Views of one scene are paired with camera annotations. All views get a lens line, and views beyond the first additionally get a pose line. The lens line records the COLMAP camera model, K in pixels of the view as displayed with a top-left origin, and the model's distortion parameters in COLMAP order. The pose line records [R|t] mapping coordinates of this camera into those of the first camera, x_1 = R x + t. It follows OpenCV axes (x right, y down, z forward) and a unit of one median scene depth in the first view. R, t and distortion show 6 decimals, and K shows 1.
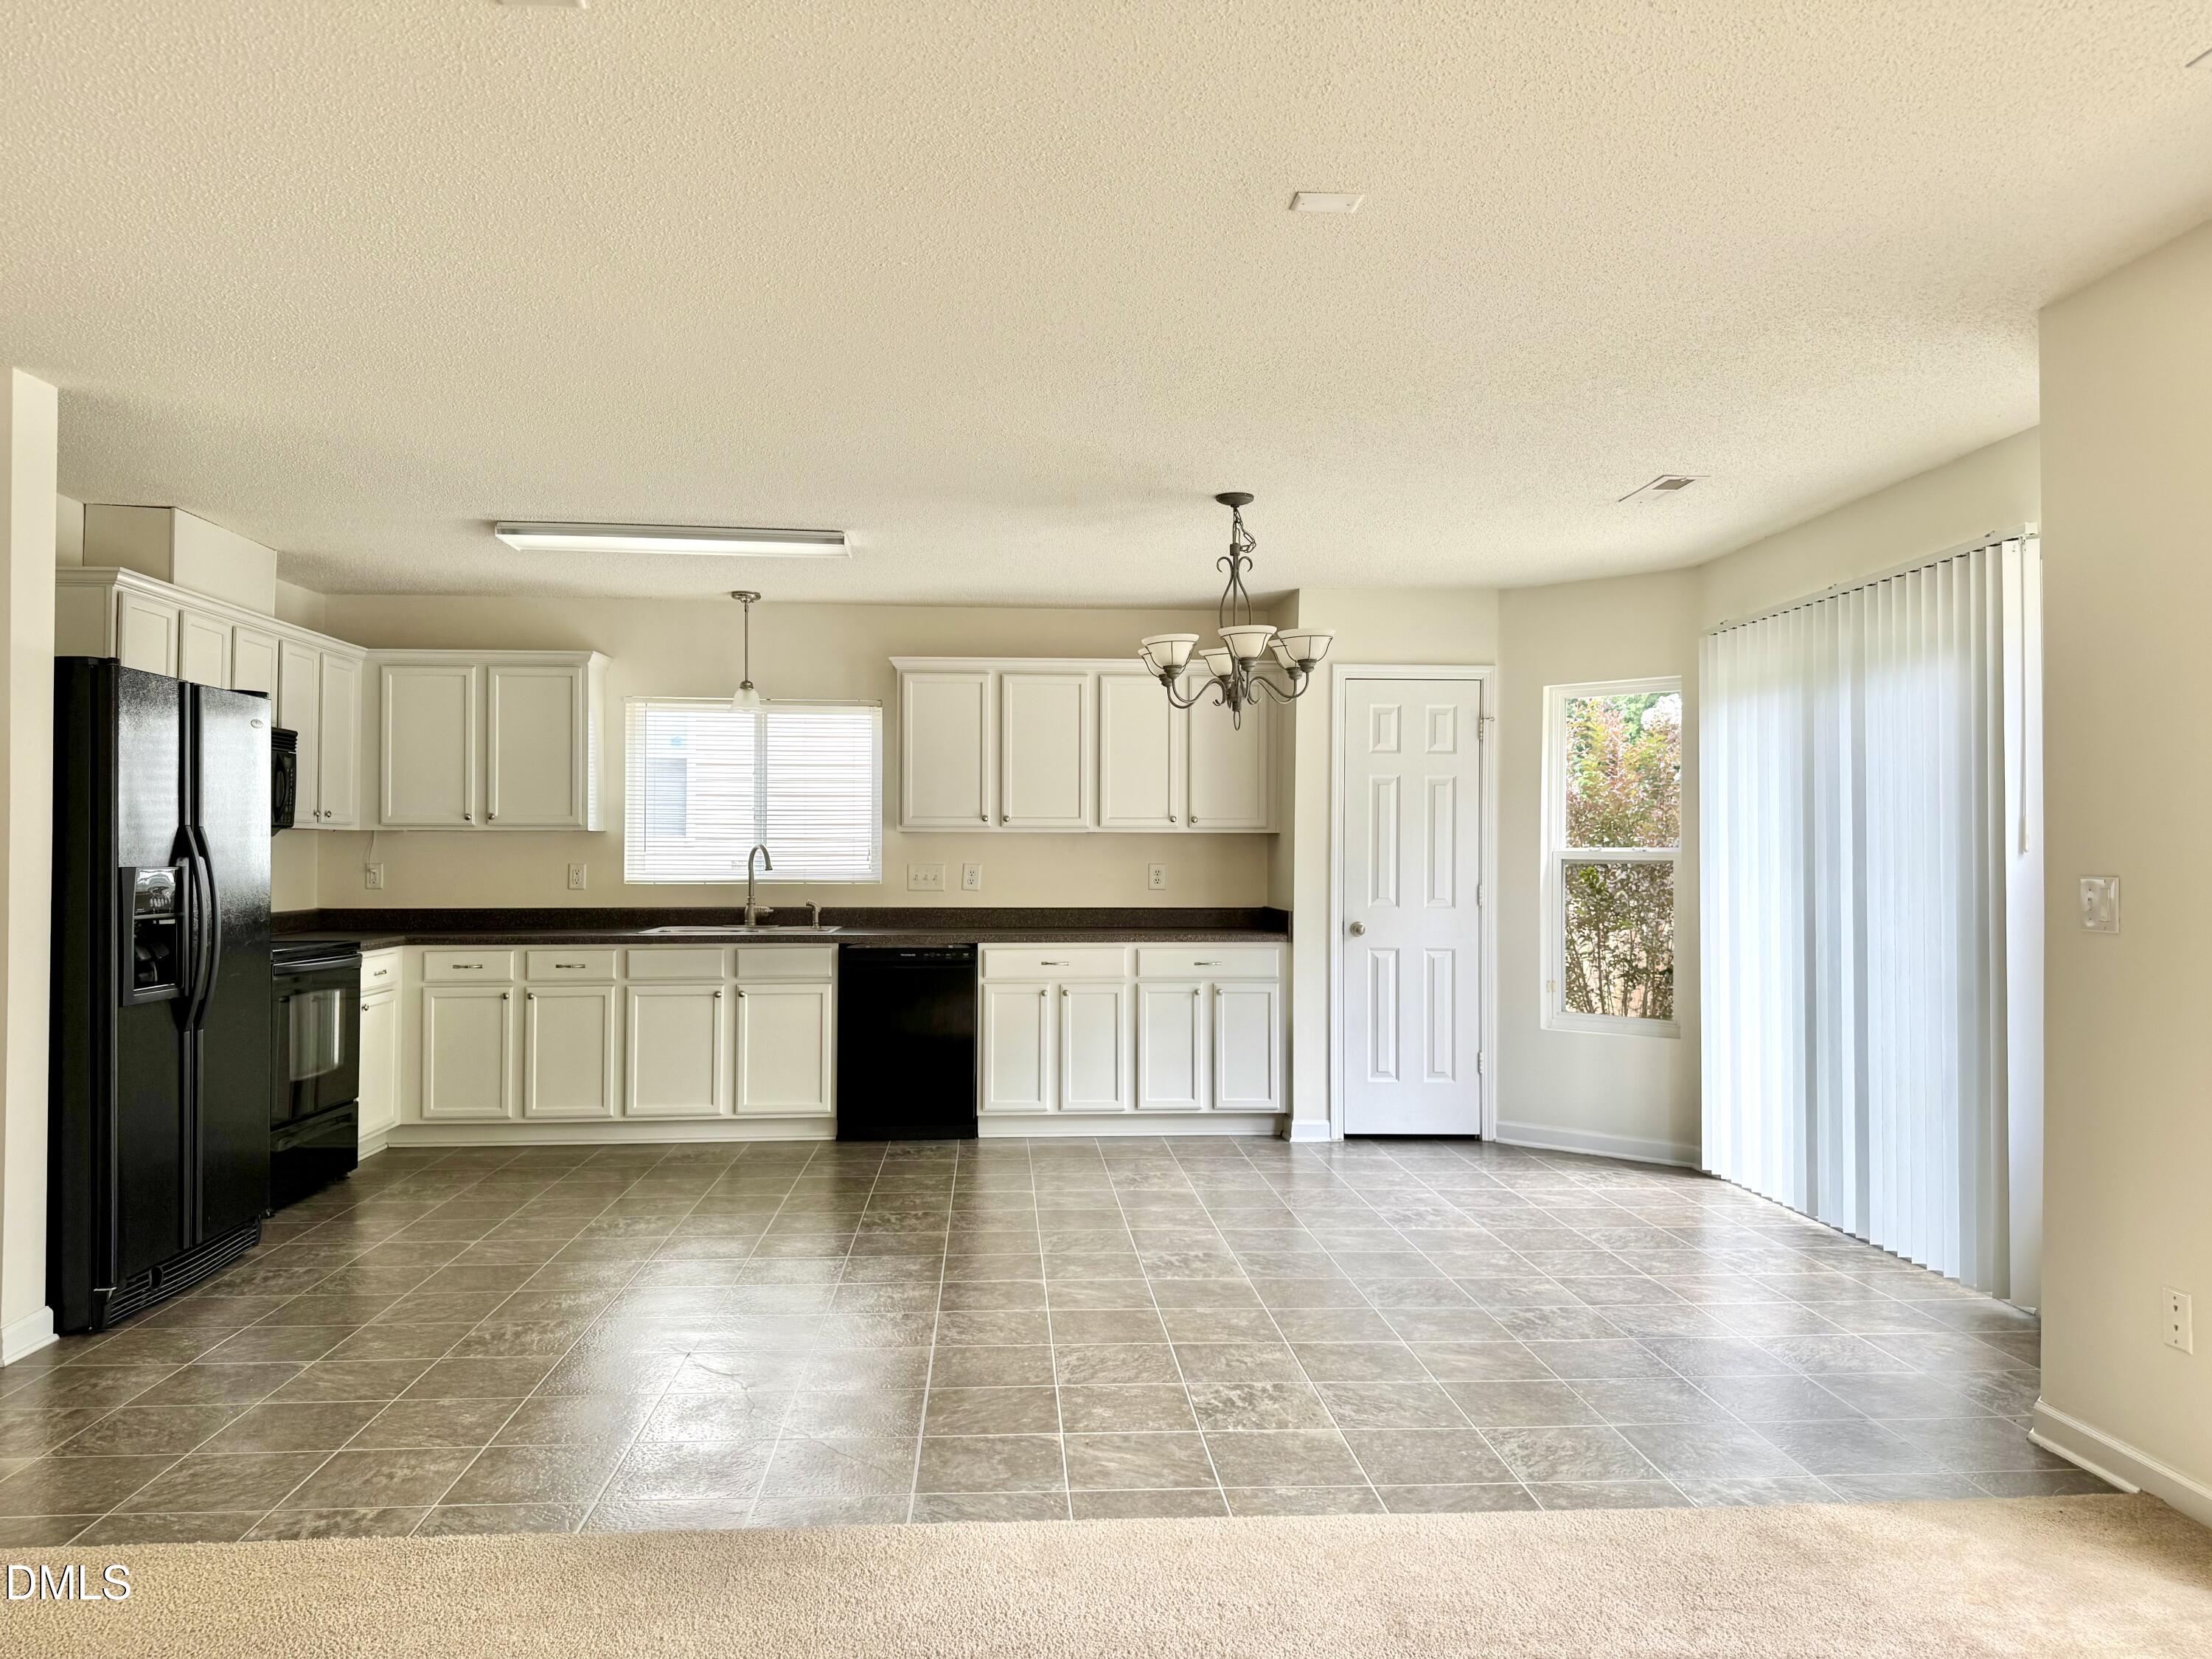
lens RADIAL K [[1545.1, 0, 1109.8], [0, 1545.1, 819.6], [0, 0, 1]] dist [0.120055, -0.189452]
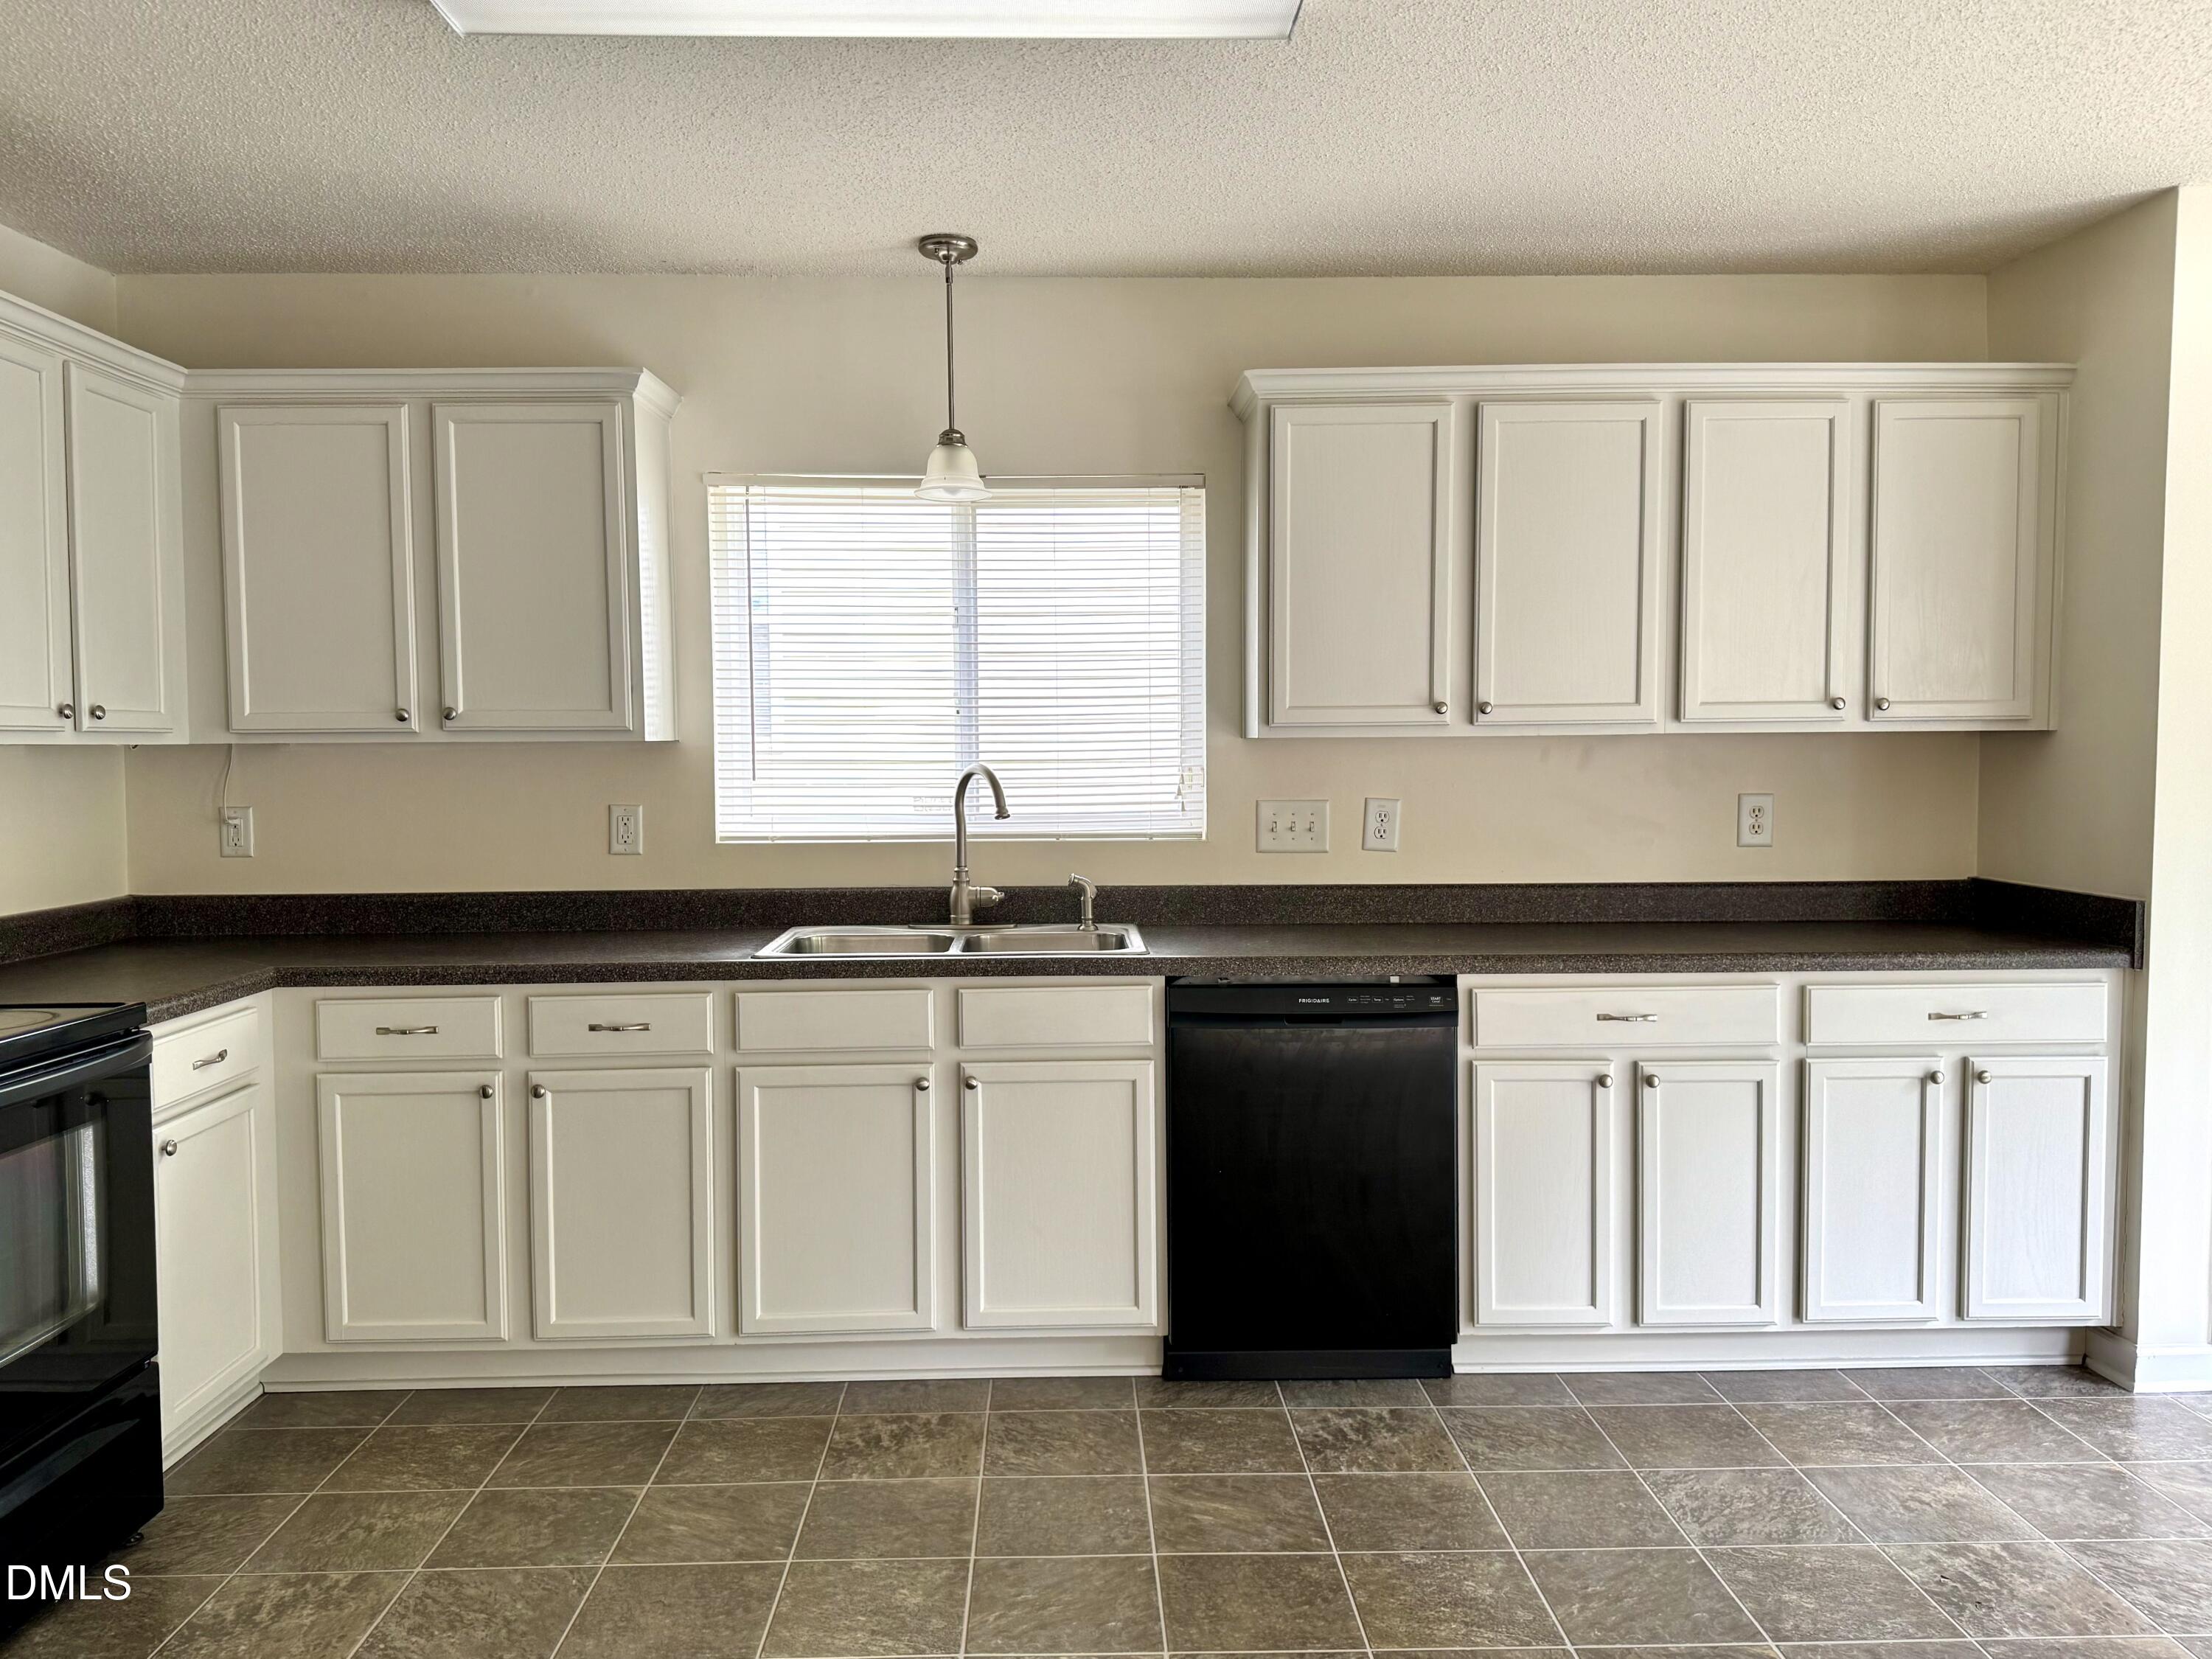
lens RADIAL K [[1669.3, 0, 1092.5], [0, 1669.3, 829.1], [0, 0, 1]] dist [0.157501, -0.277596]
pose [[0.998466, -0.006854, -0.054934, -0.165038], [0.010802, 0.997353, 0.071901, -0.002080], [0.054296, -0.072385, 0.995898, 0.479396]]
